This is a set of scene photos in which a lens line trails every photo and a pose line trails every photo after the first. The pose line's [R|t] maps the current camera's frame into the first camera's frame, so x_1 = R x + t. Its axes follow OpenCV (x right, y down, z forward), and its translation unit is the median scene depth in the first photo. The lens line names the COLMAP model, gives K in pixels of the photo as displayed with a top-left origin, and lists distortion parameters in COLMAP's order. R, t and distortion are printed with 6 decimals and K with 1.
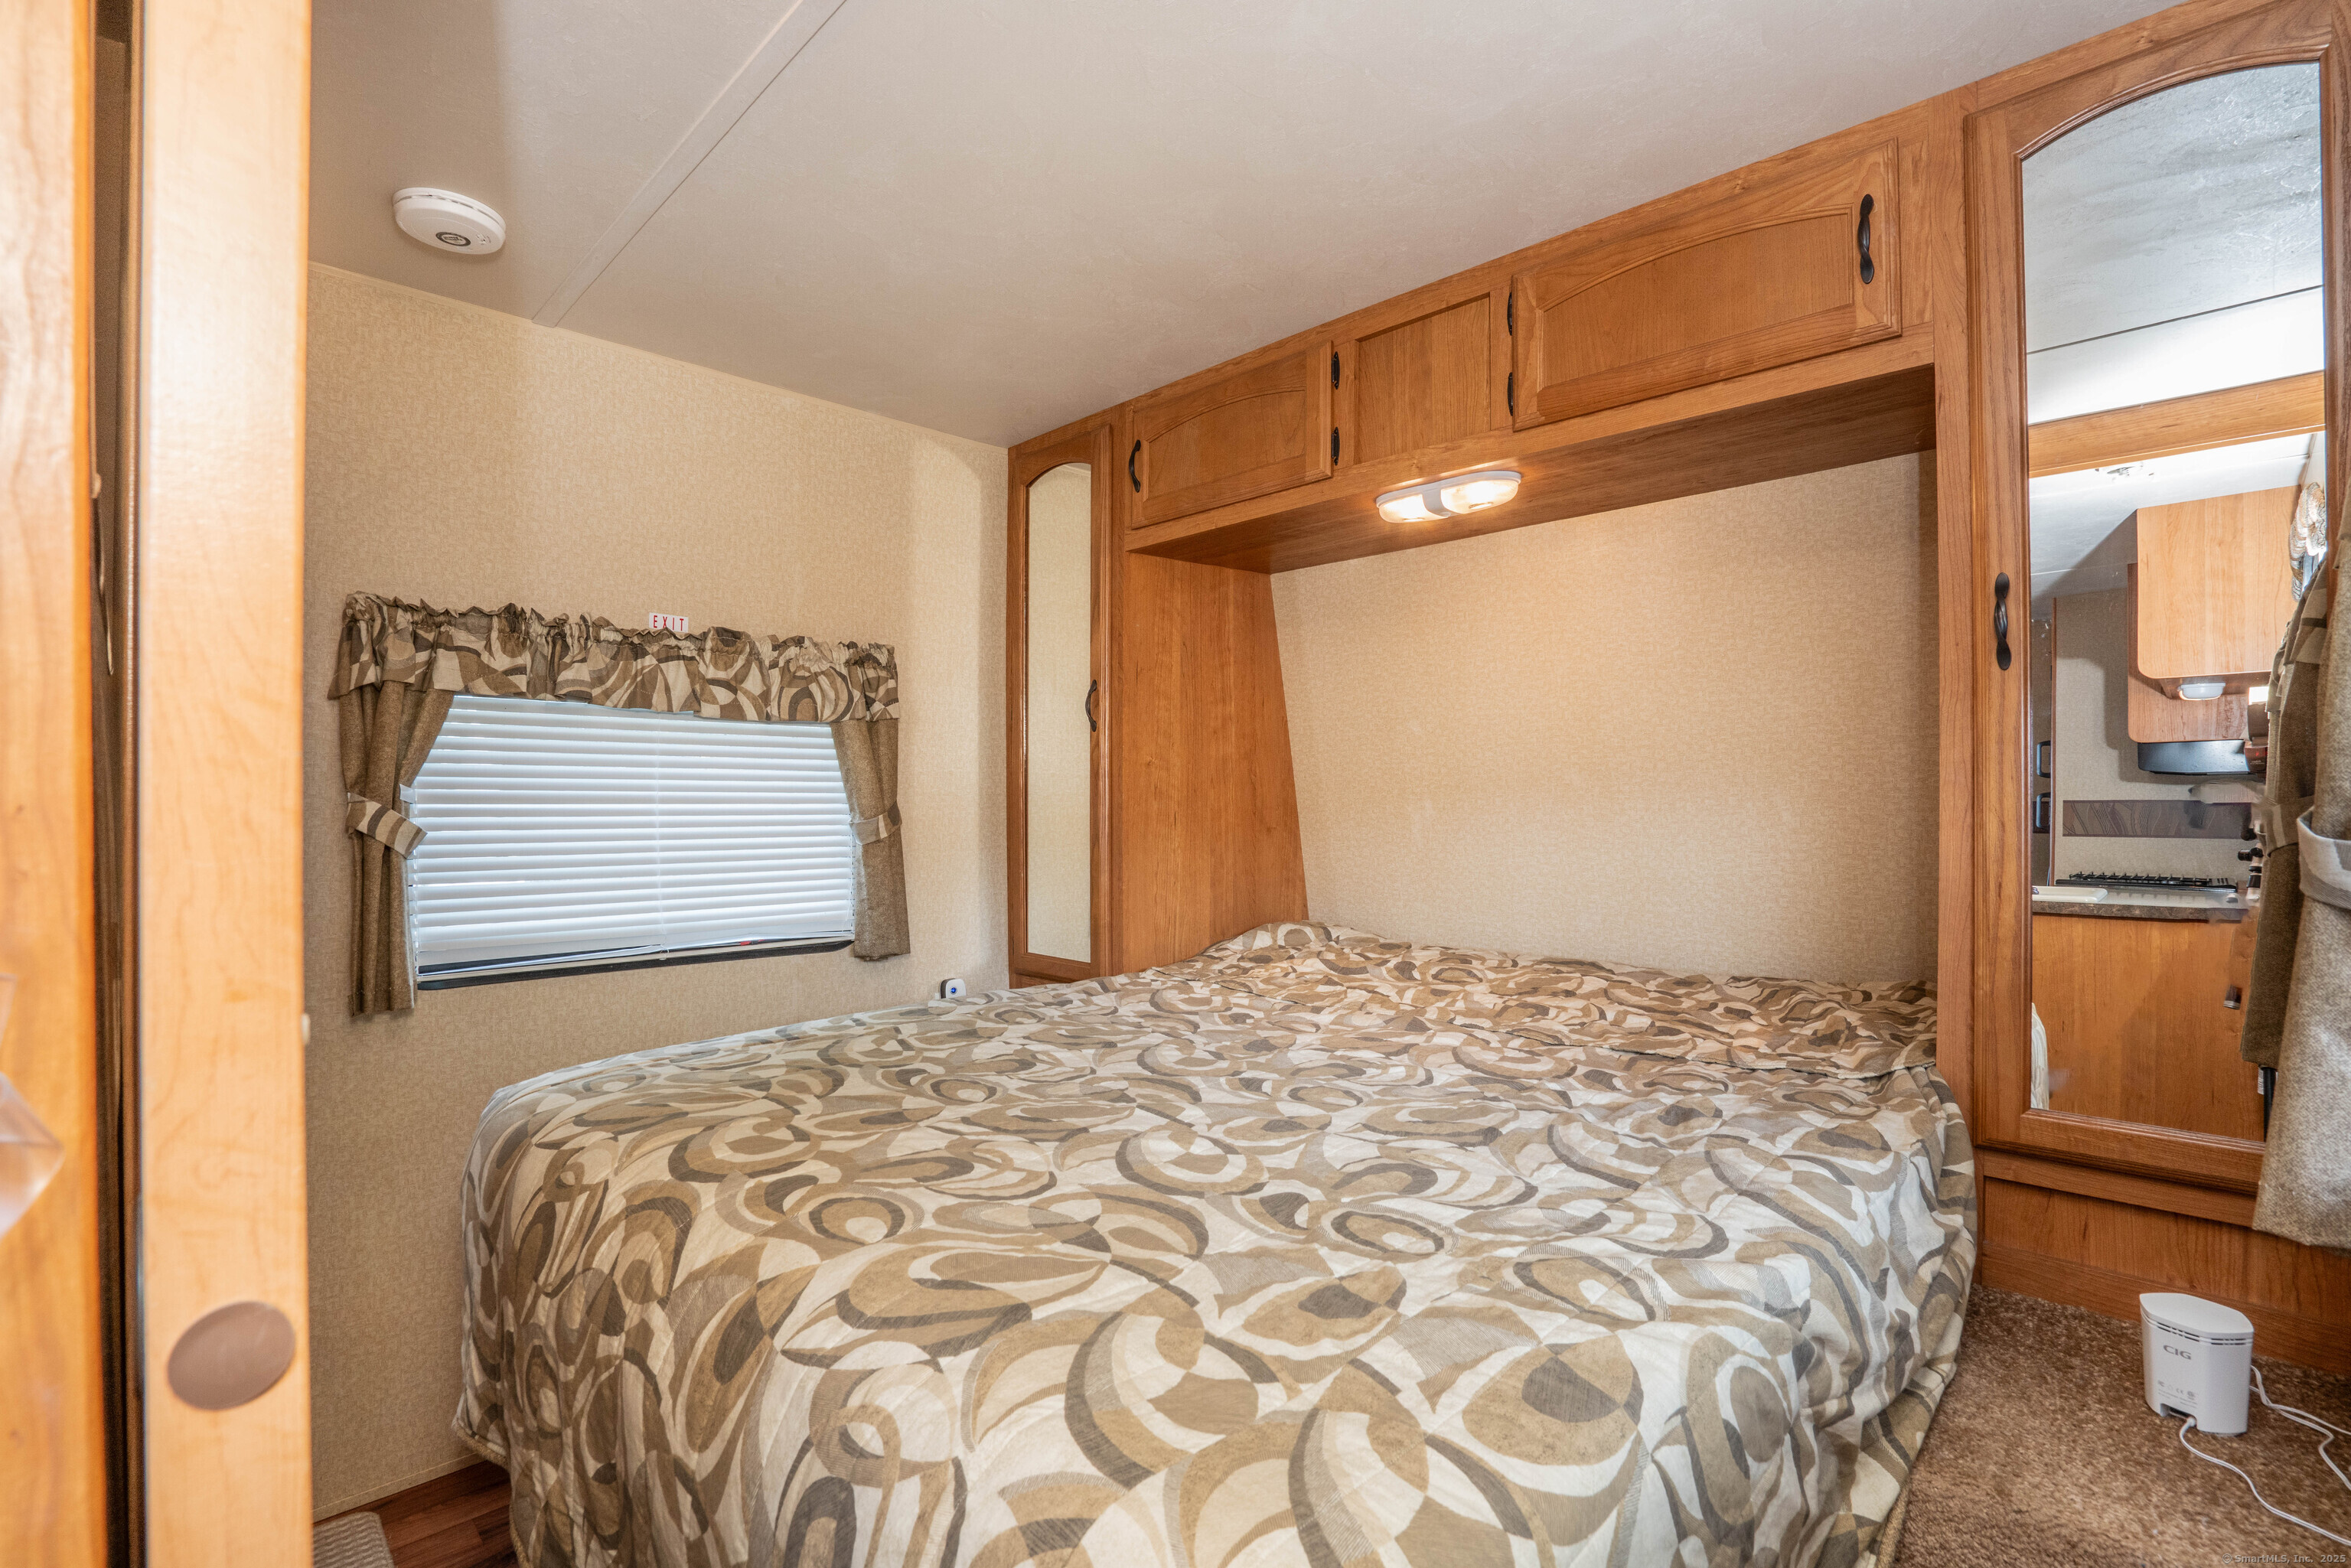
lens RADIAL K [[1074.6, 0, 1175.5], [0, 1074.6, 784.0], [0, 0, 1]] dist [-0.139275, -0.000018]
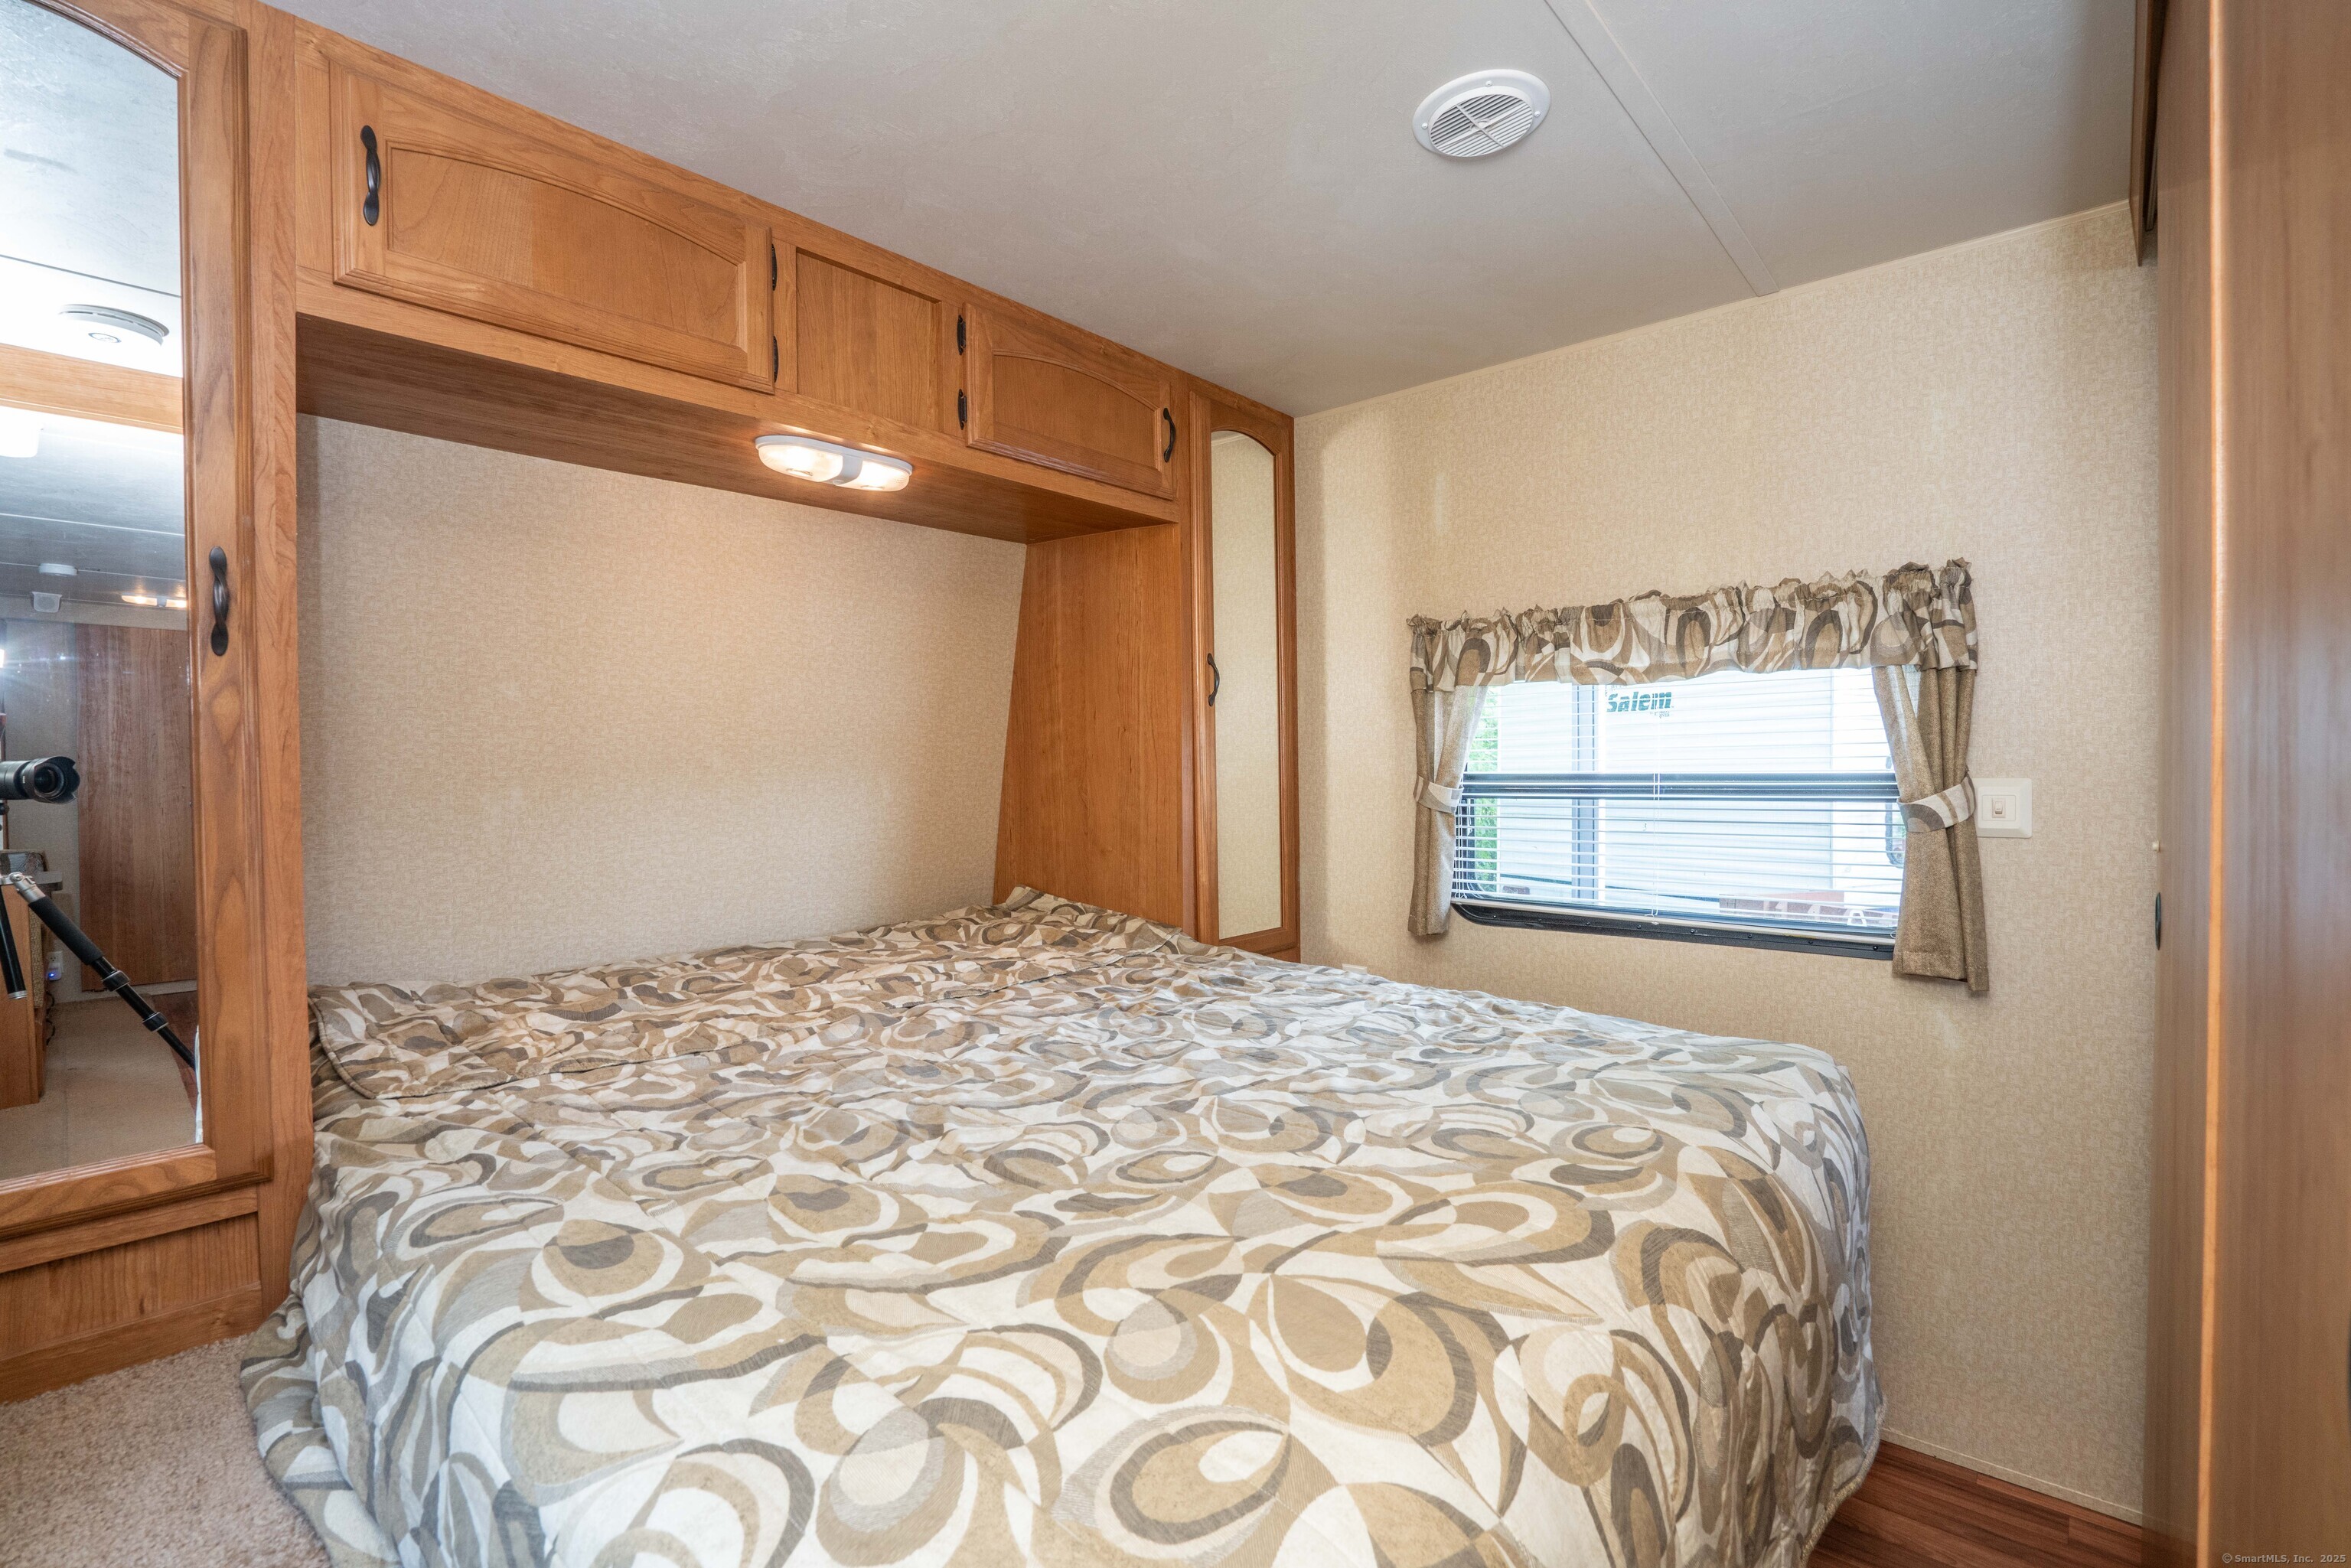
lens RADIAL K [[1013.2, 0, 1170.3], [0, 1013.2, 748.0], [0, 0, 1]] dist [-0.090473, 0.000018]
pose [[-0.053403, 0.013321, 0.998484, -0.843034], [-0.010752, 0.999845, -0.013914, -0.013838], [-0.998515, -0.011479, -0.053252, 0.982438]]
